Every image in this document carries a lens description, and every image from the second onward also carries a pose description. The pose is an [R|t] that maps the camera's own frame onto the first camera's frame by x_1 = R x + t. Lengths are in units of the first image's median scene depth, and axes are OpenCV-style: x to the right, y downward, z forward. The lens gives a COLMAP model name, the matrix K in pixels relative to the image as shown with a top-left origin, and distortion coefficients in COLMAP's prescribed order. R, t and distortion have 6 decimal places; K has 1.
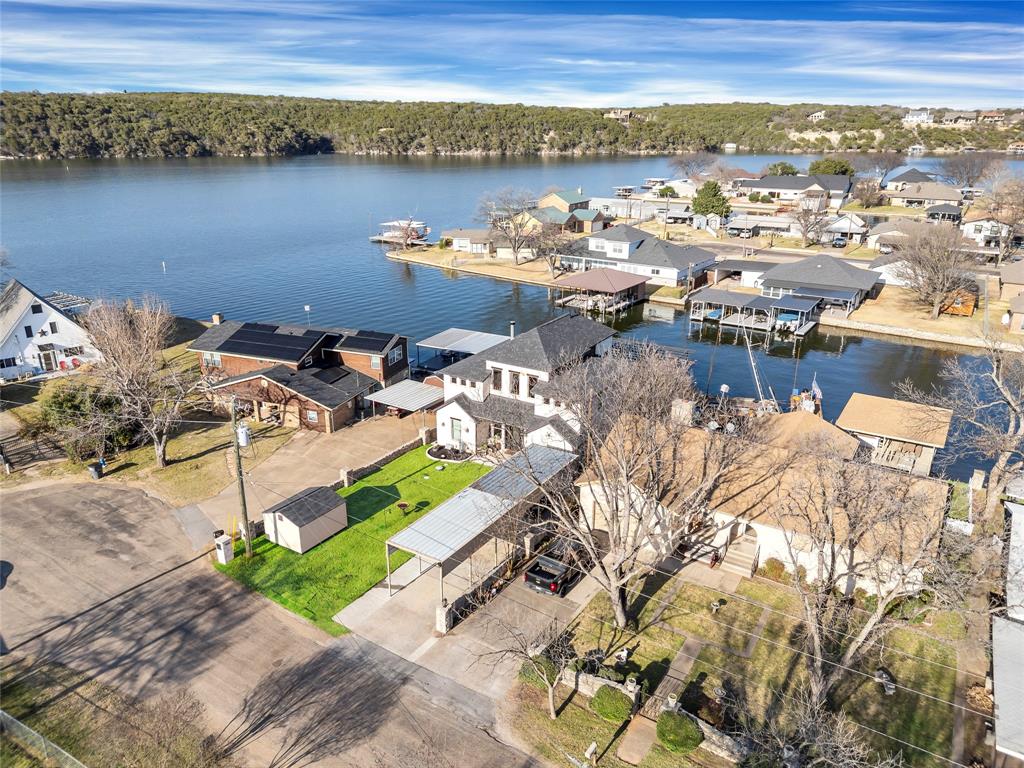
lens RADIAL K [[718.4, 0, 517.5], [0, 718.4, 383.4], [0, 0, 1]] dist [0.027955, -0.001035]
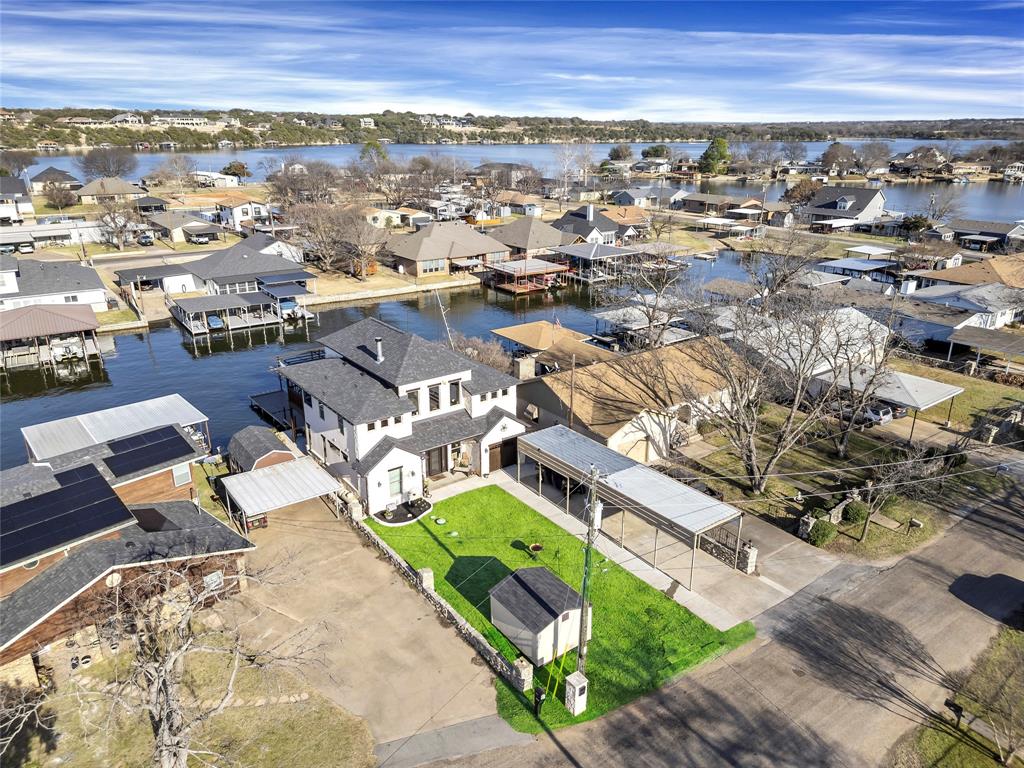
lens RADIAL K [[718.4, 0, 517.5], [0, 718.4, 383.4], [0, 0, 1]] dist [0.027955, -0.001035]
pose [[0.364666, -0.318210, 0.875078, -0.726232], [0.316405, 0.926219, 0.204954, -0.163813], [-0.875732, 0.202139, 0.438444, 0.523847]]
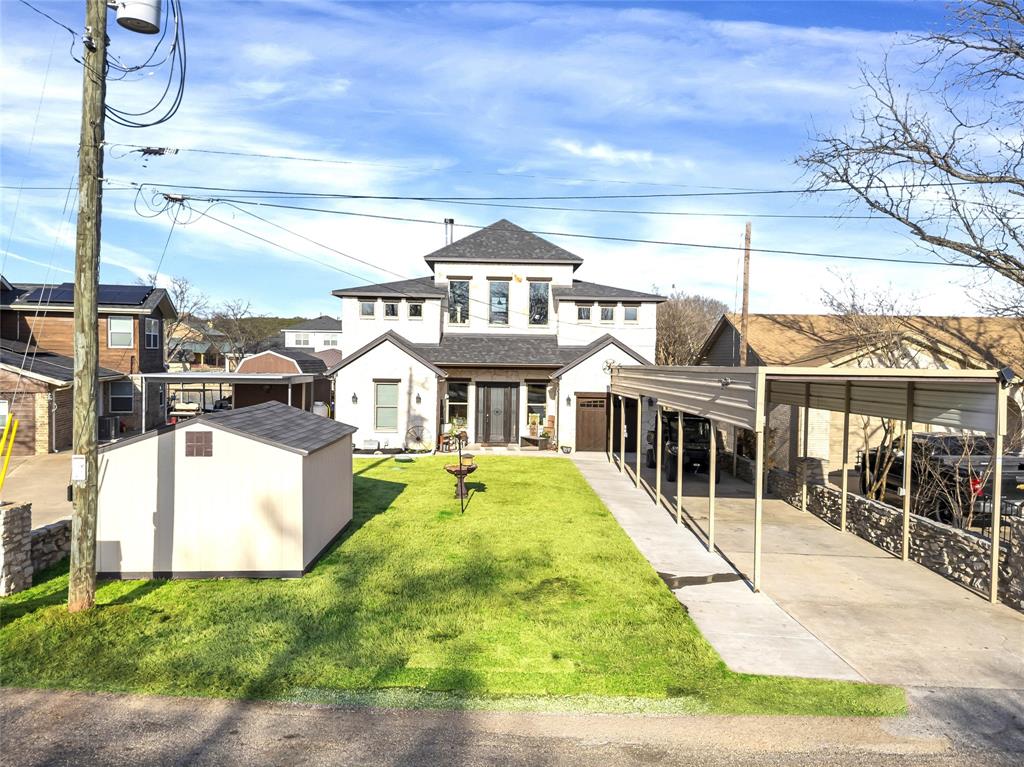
lens RADIAL K [[746.2, 0, 512.0], [0, 746.2, 383.5], [0, 0, 1]] dist [0.002824, -0.000641]
pose [[0.834372, -0.006727, 0.551161, -0.297928], [0.172946, 0.952626, -0.250186, 0.195092], [-0.523368, 0.304069, 0.796008, 0.576808]]
